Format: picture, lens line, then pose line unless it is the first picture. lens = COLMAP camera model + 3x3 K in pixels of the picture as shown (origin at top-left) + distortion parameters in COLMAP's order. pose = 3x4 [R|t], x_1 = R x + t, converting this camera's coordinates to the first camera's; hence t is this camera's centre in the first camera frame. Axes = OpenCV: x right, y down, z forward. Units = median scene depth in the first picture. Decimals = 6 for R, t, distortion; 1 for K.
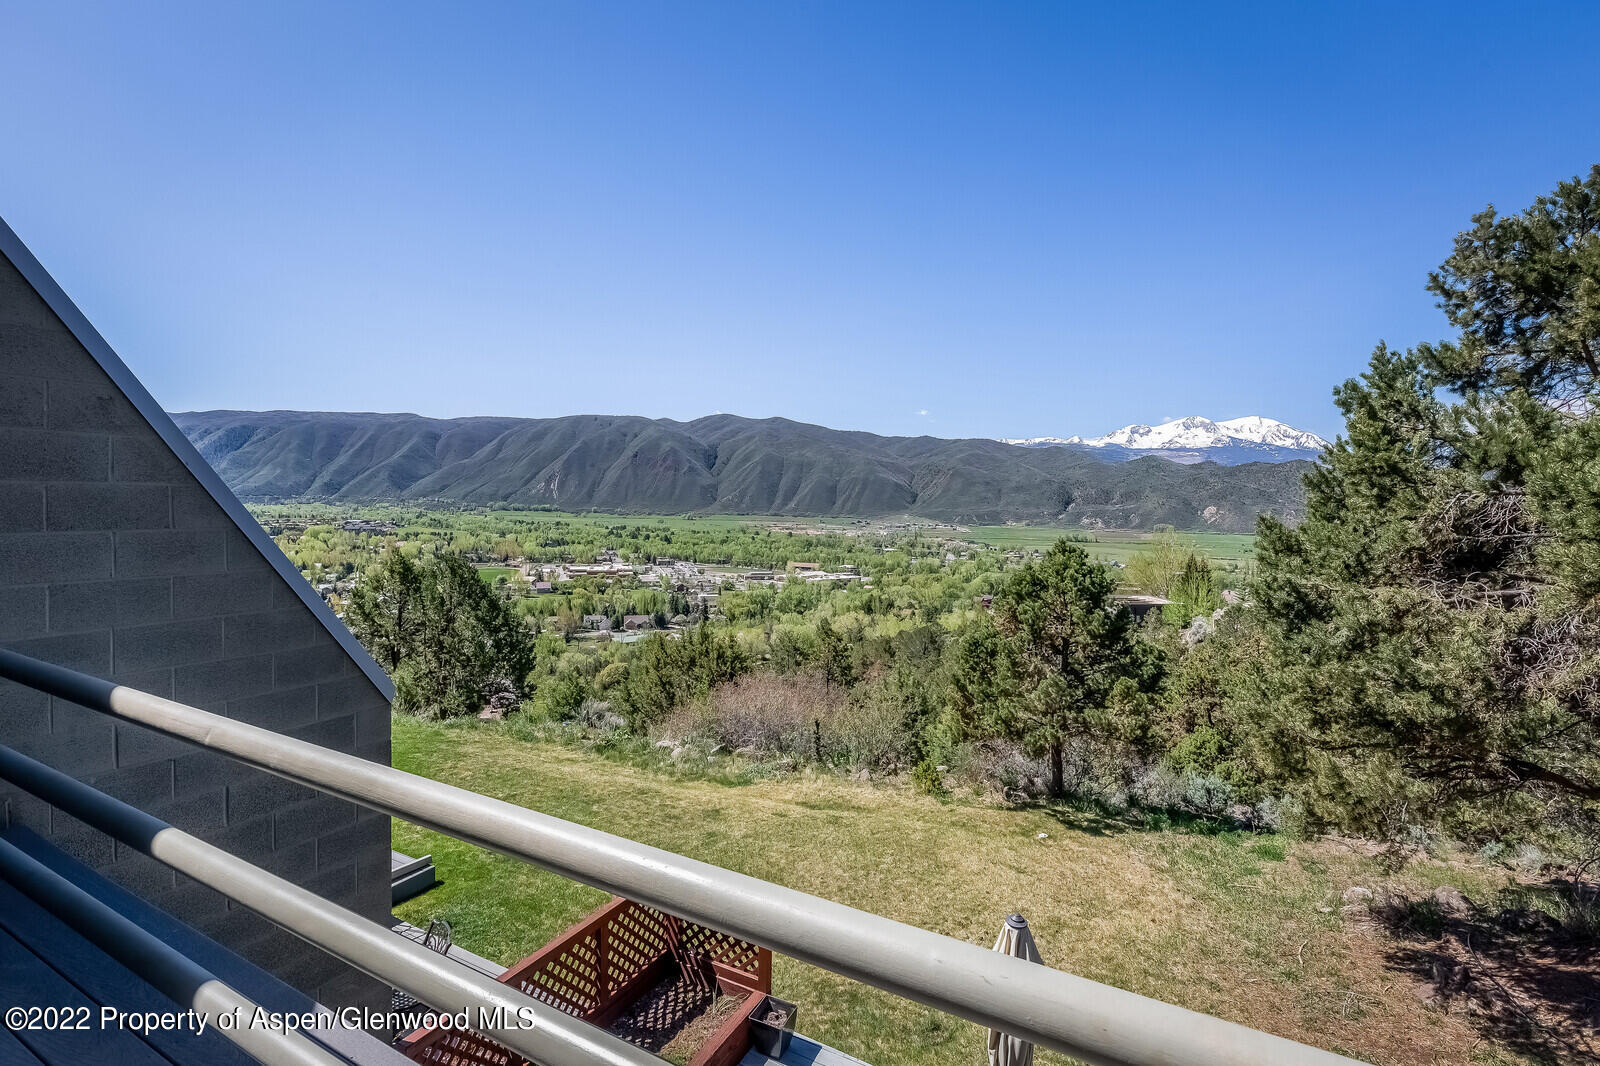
lens RADIAL K [[732.1, 0, 810.3], [0, 732.1, 522.0], [0, 0, 1]] dist [0.013993, 0.000844]
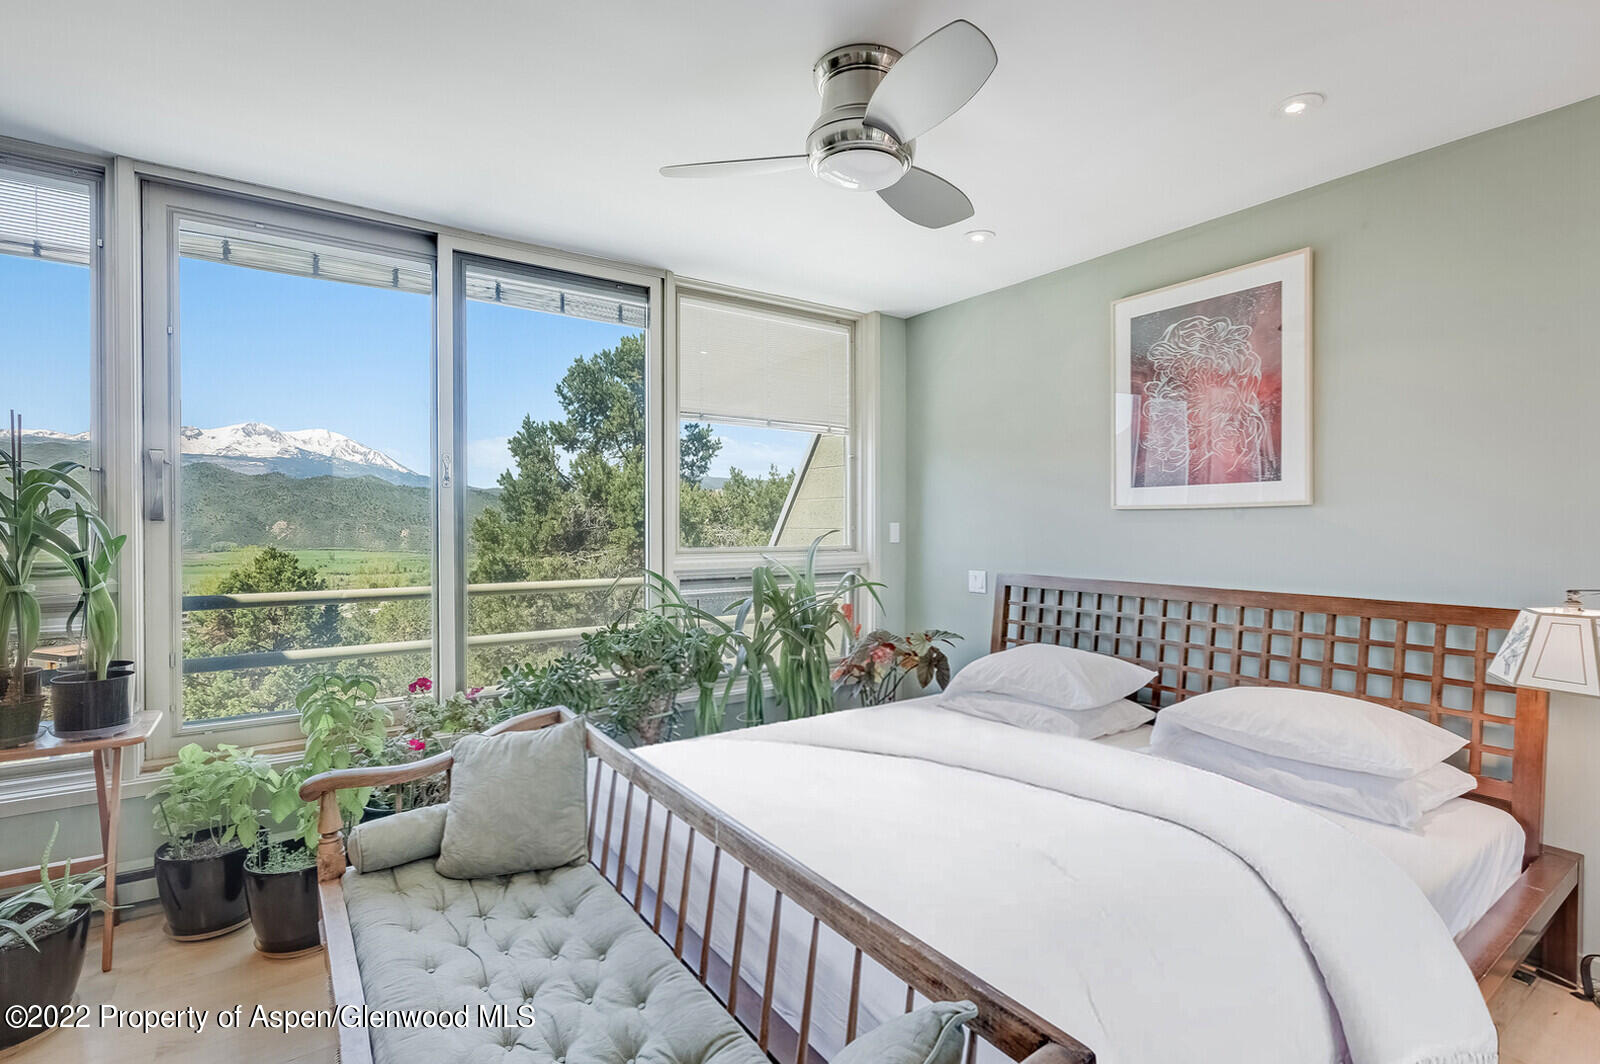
lens RADIAL K [[765.9, 0, 800.4], [0, 765.9, 527.2], [0, 0, 1]] dist [-0.000916, -0.000080]
pose [[0.441762, -0.016198, 0.896986, -0.518411], [0.028681, 0.999581, 0.003925, 0.021449], [-0.896673, 0.023992, 0.442042, -0.312984]]
